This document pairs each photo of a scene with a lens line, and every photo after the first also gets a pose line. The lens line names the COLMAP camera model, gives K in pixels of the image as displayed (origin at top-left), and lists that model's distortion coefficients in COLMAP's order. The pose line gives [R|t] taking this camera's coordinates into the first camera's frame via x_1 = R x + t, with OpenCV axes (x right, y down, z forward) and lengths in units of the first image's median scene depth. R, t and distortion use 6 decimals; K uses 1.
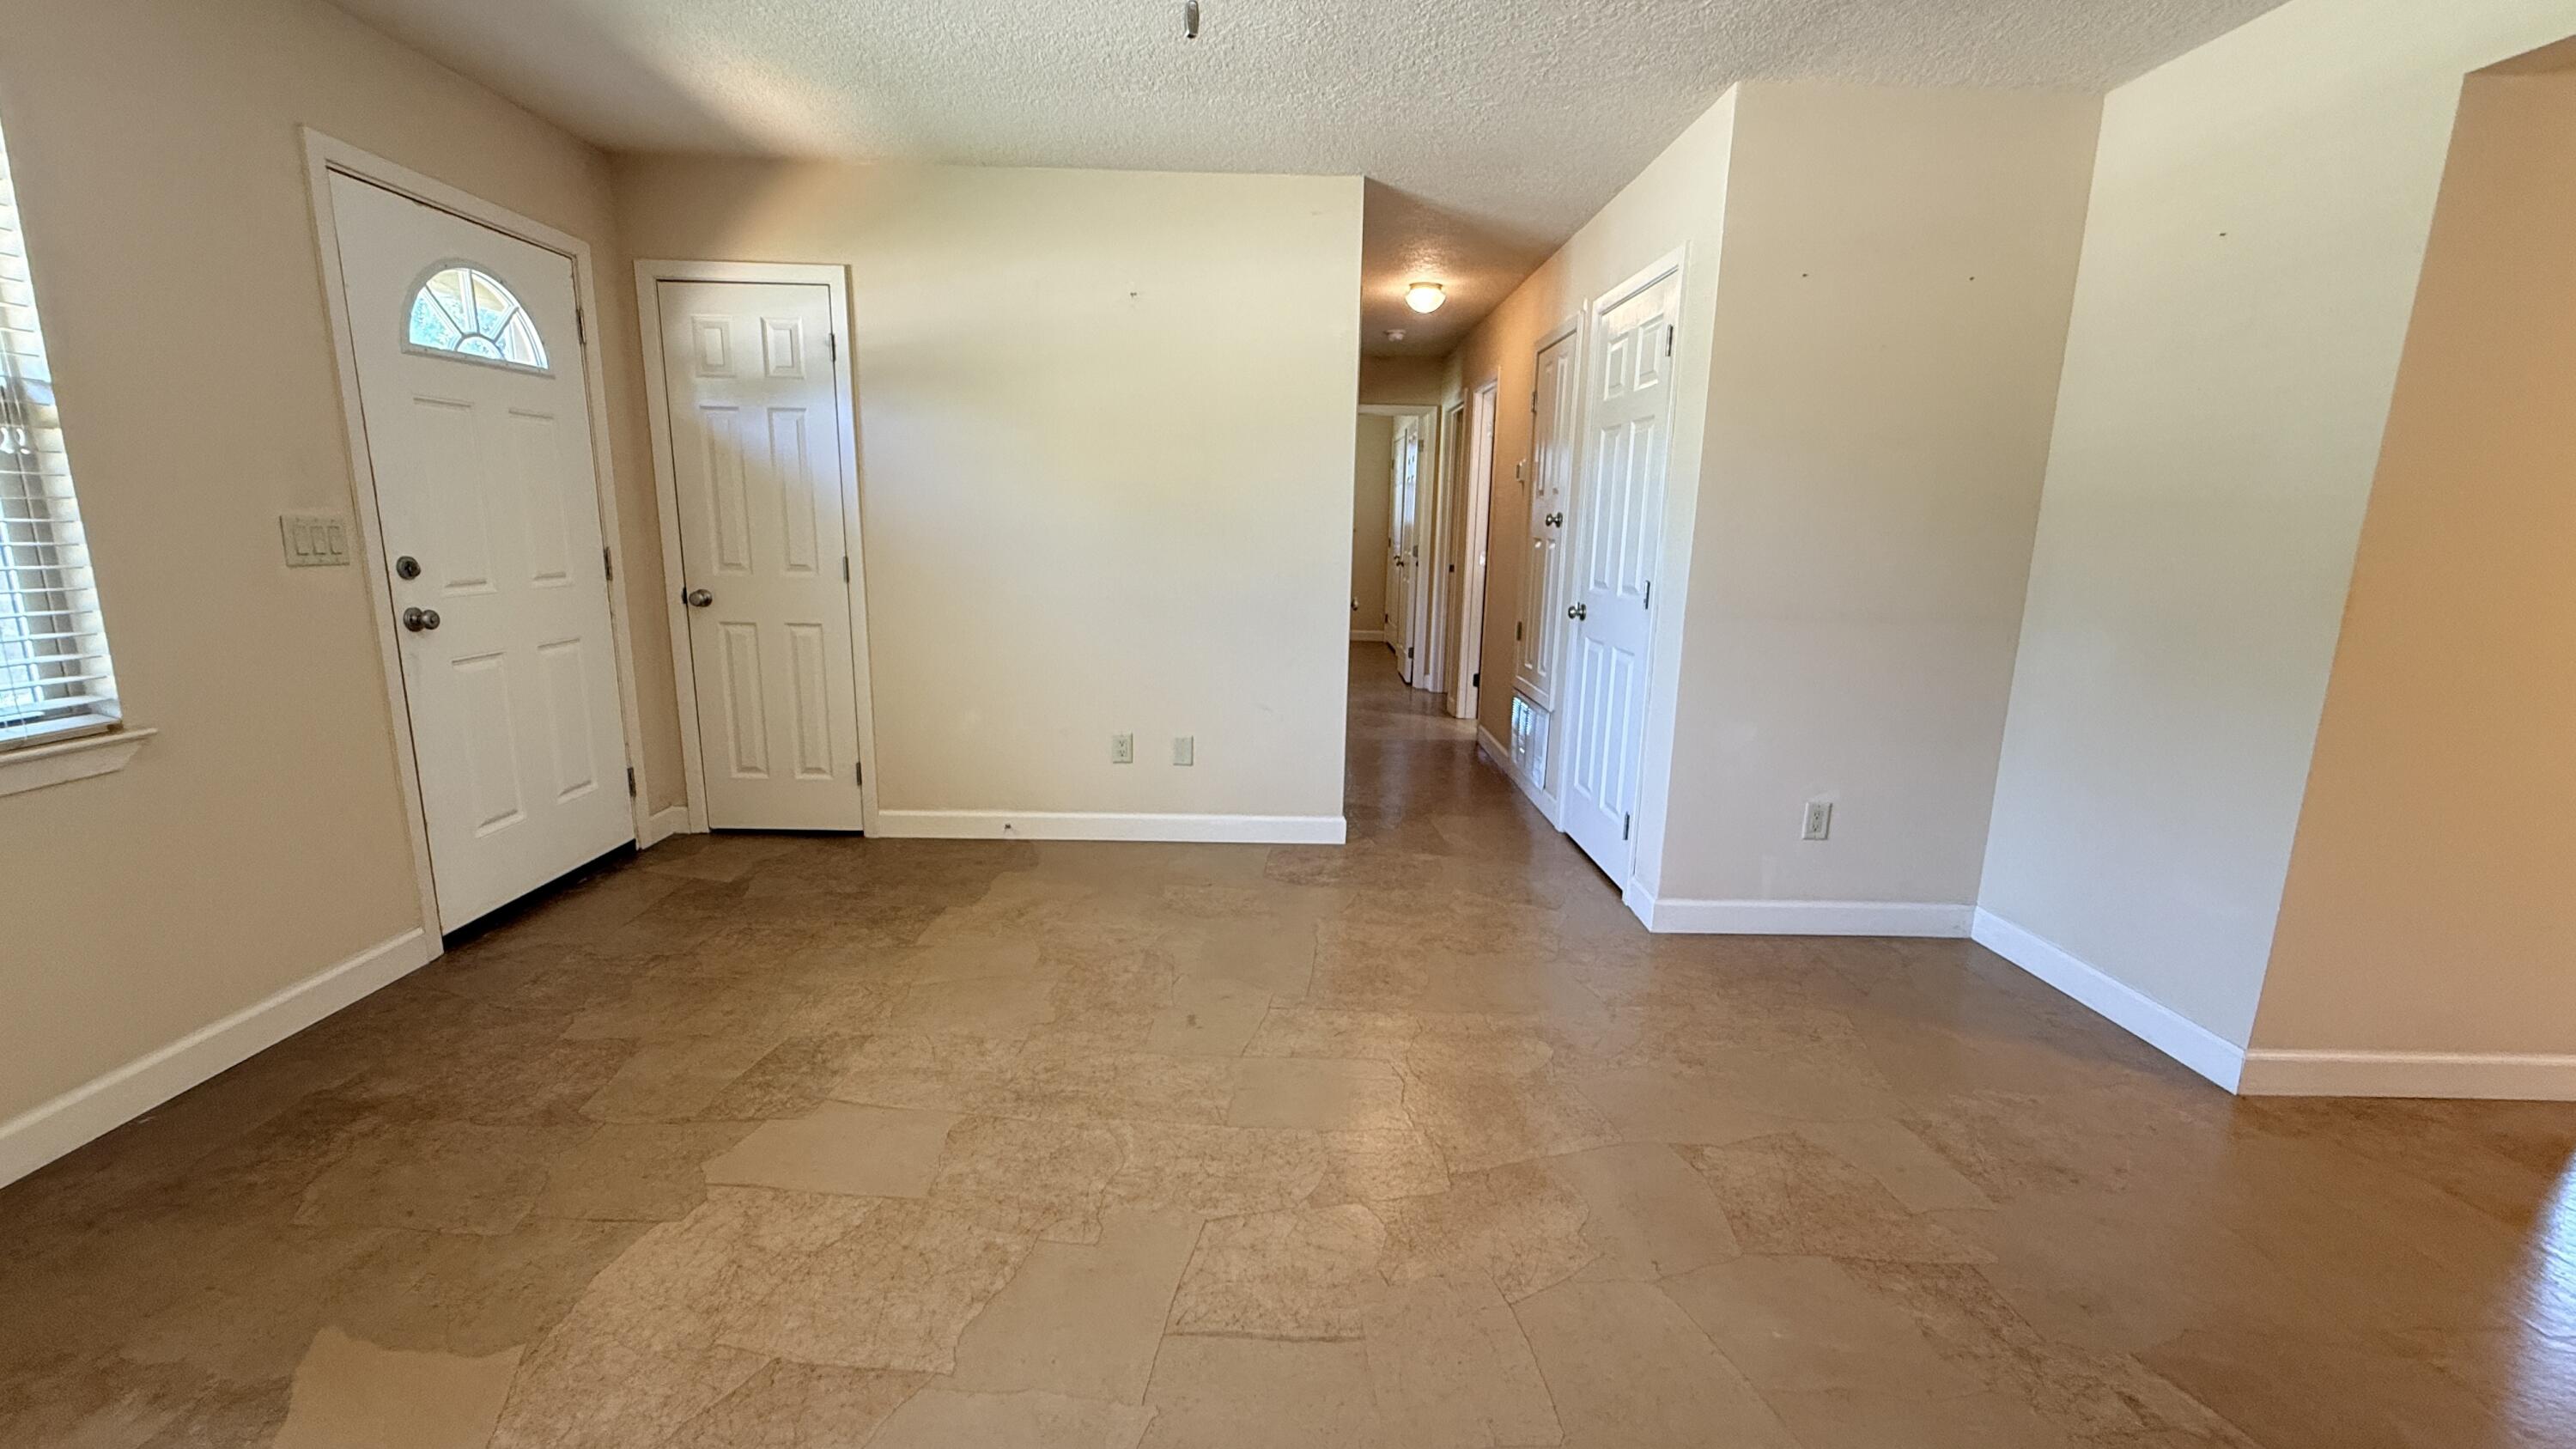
lens RADIAL K [[1025.7, 0, 1282.2], [0, 1025.7, 723.6], [0, 0, 1]] dist [0.001062, 0.000170]
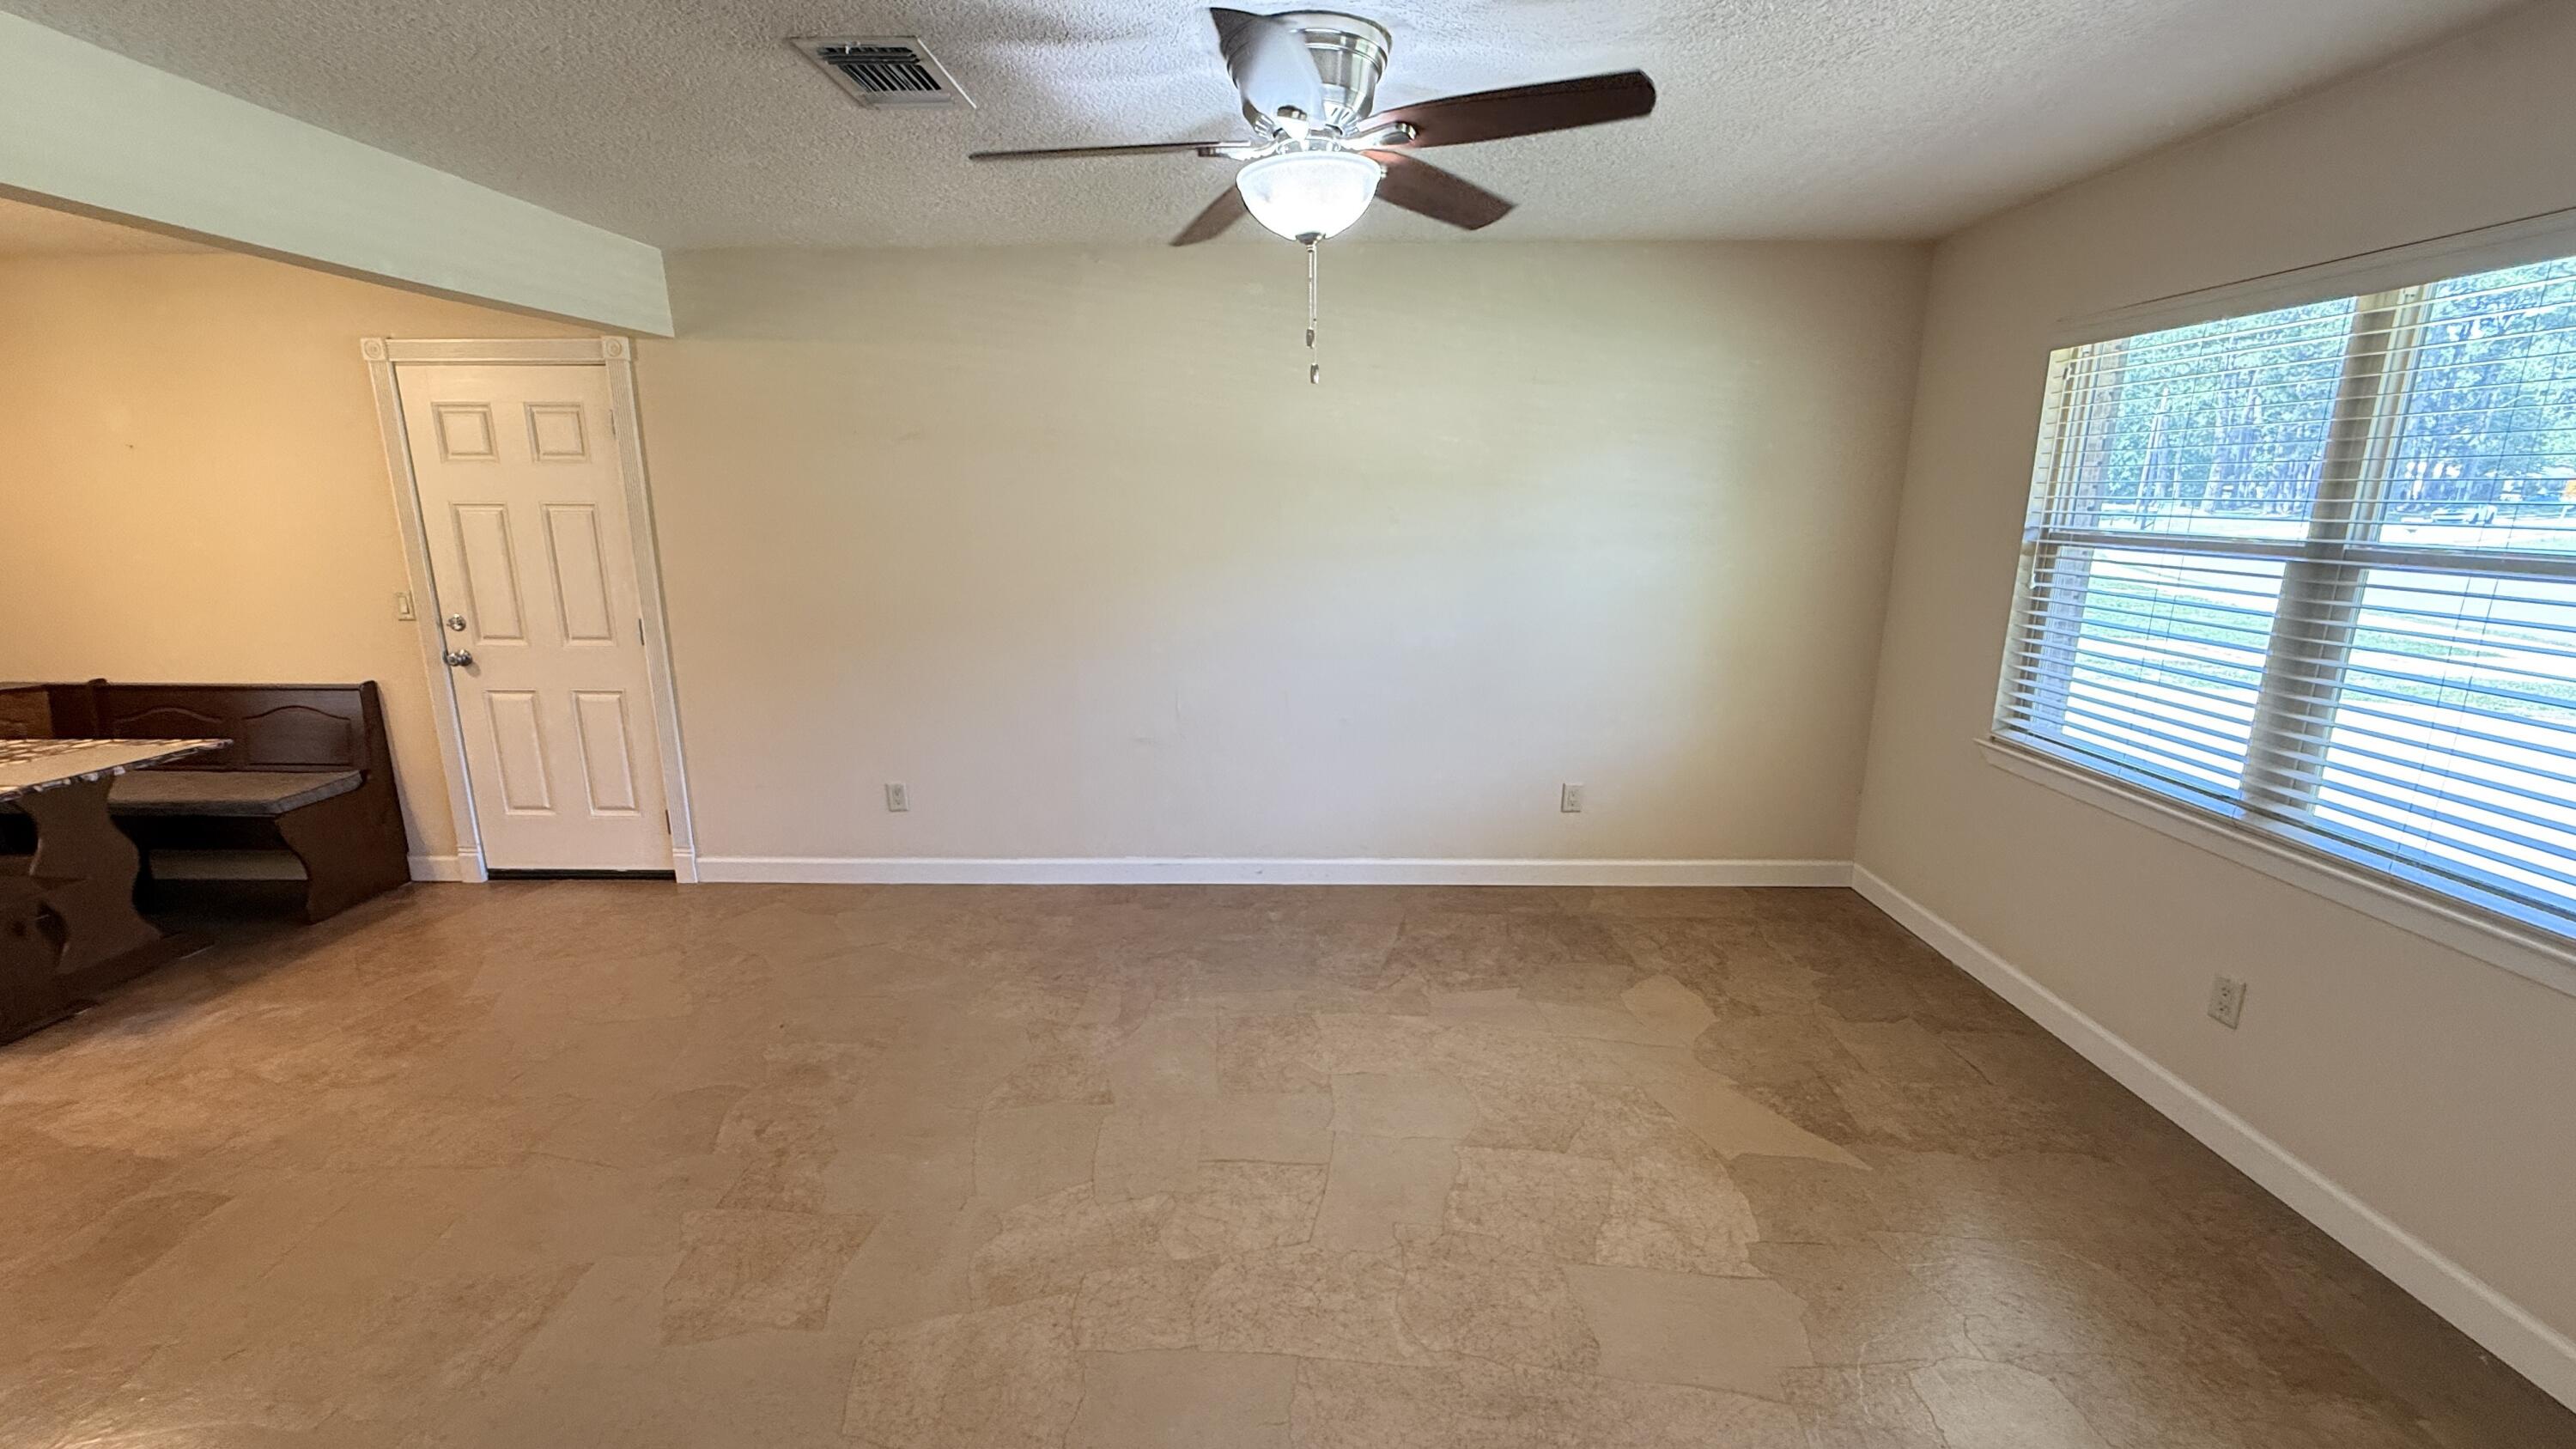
lens RADIAL K [[1025.7, 0, 1282.2], [0, 1025.7, 723.6], [0, 0, 1]] dist [0.001062, 0.000170]
pose [[-0.999332, -0.025822, 0.025859, -0.035960], [-0.013055, 0.913175, 0.407360, -0.338030], [-0.034132, 0.406750, -0.912902, 1.140945]]
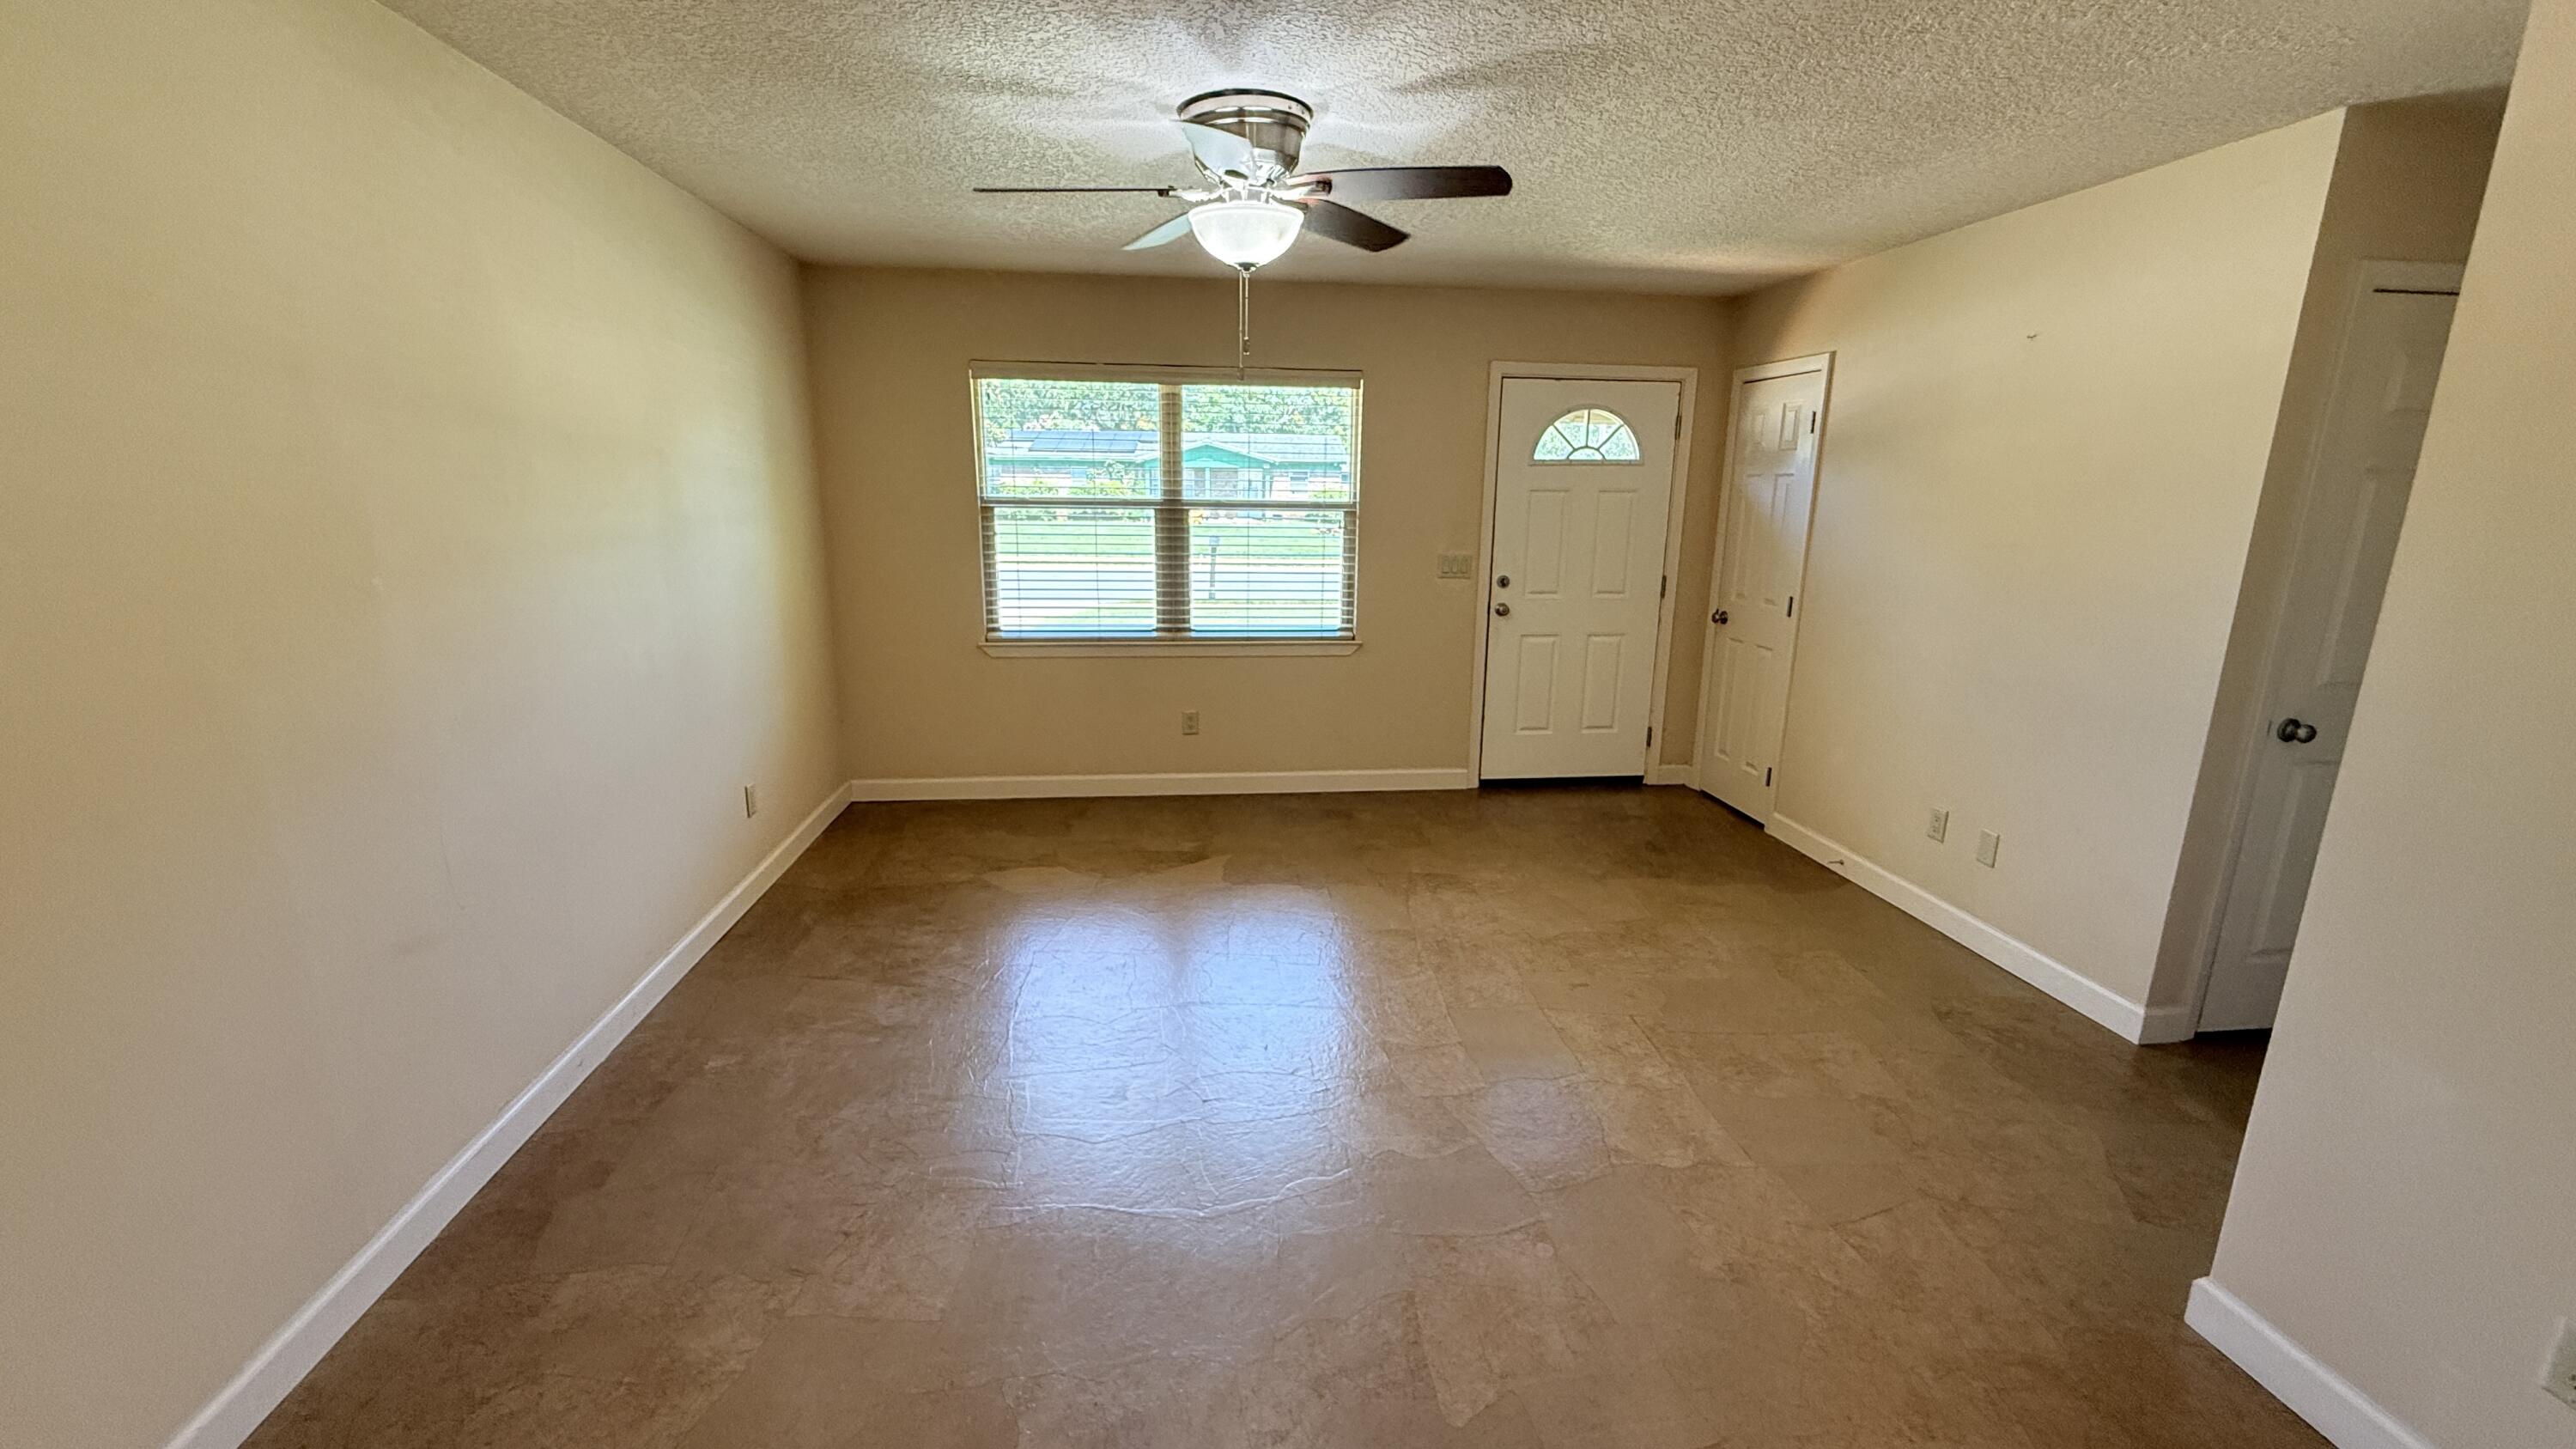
lens RADIAL K [[1025.7, 0, 1282.2], [0, 1025.7, 723.6], [0, 0, 1]] dist [0.001062, 0.000170]
pose [[0.105173, 0.208608, -0.972328, 0.889488], [-0.204504, 0.961390, 0.184141, -0.150928], [0.973199, 0.179478, 0.143773, 0.355053]]
